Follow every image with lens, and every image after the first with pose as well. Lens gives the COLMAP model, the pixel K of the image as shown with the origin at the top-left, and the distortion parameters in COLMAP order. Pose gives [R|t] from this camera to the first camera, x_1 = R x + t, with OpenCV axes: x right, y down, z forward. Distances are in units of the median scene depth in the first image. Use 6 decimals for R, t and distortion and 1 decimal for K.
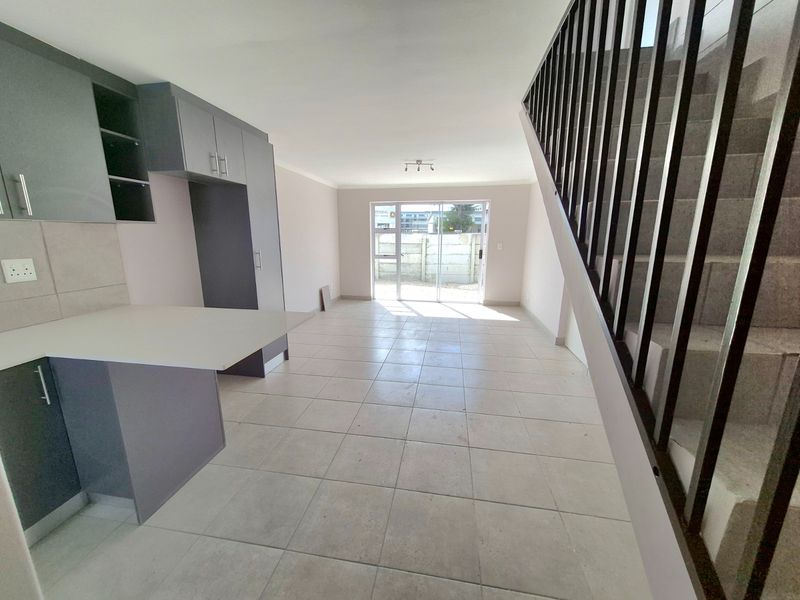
lens RADIAL K [[311.5, 0, 401.8], [0, 311.5, 302.5], [0, 0, 1]] dist [0.001725, -0.000856]
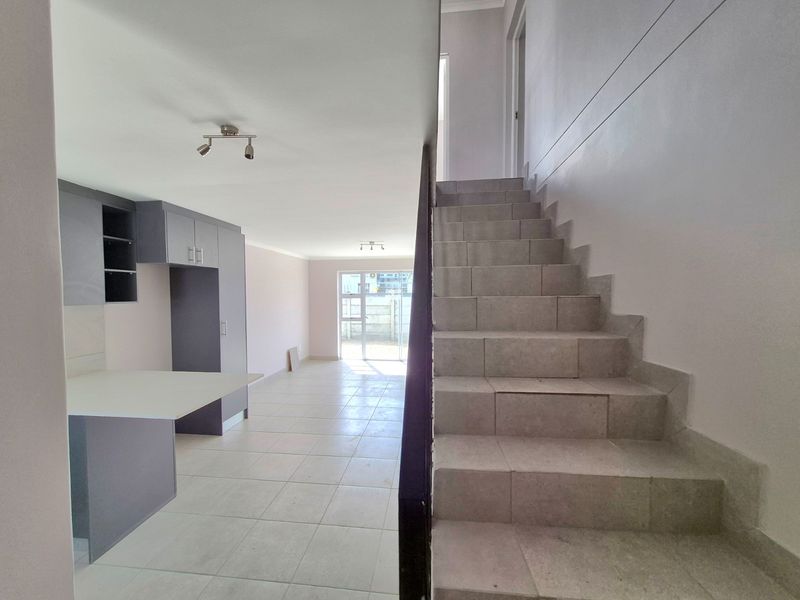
lens RADIAL K [[311.5, 0, 400.4], [0, 311.5, 304.3], [0, 0, 1]] dist [0.001725, -0.000856]
pose [[0.998712, -0.011149, 0.049495, 0.142992], [0.019721, 0.984146, -0.176261, -0.006413], [-0.046745, 0.177010, 0.983098, -0.196922]]
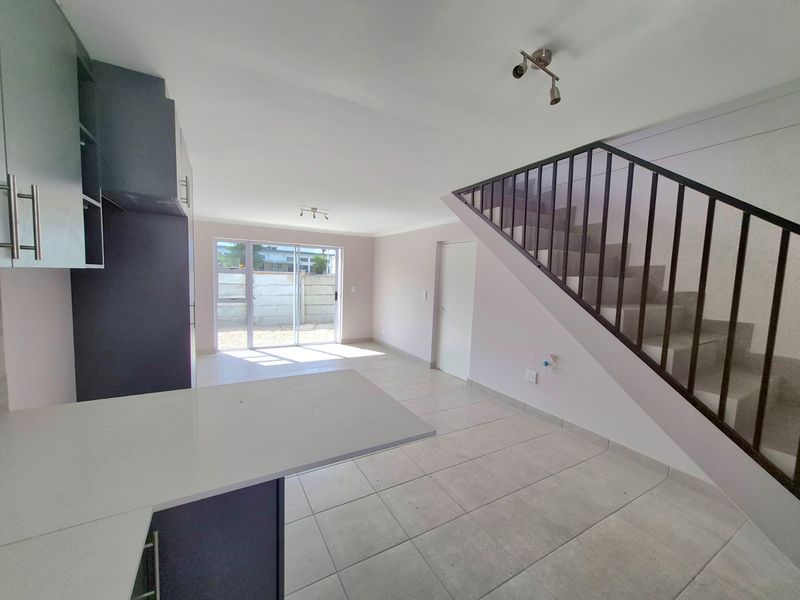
lens RADIAL K [[311.5, 0, 392.3], [0, 311.5, 304.2], [0, 0, 1]] dist [0.001725, -0.000856]
pose [[0.781082, -0.032099, 0.623603, -0.544561], [0.101896, 0.991844, -0.076574, -0.054831], [-0.616059, 0.123353, 0.777982, 0.120654]]
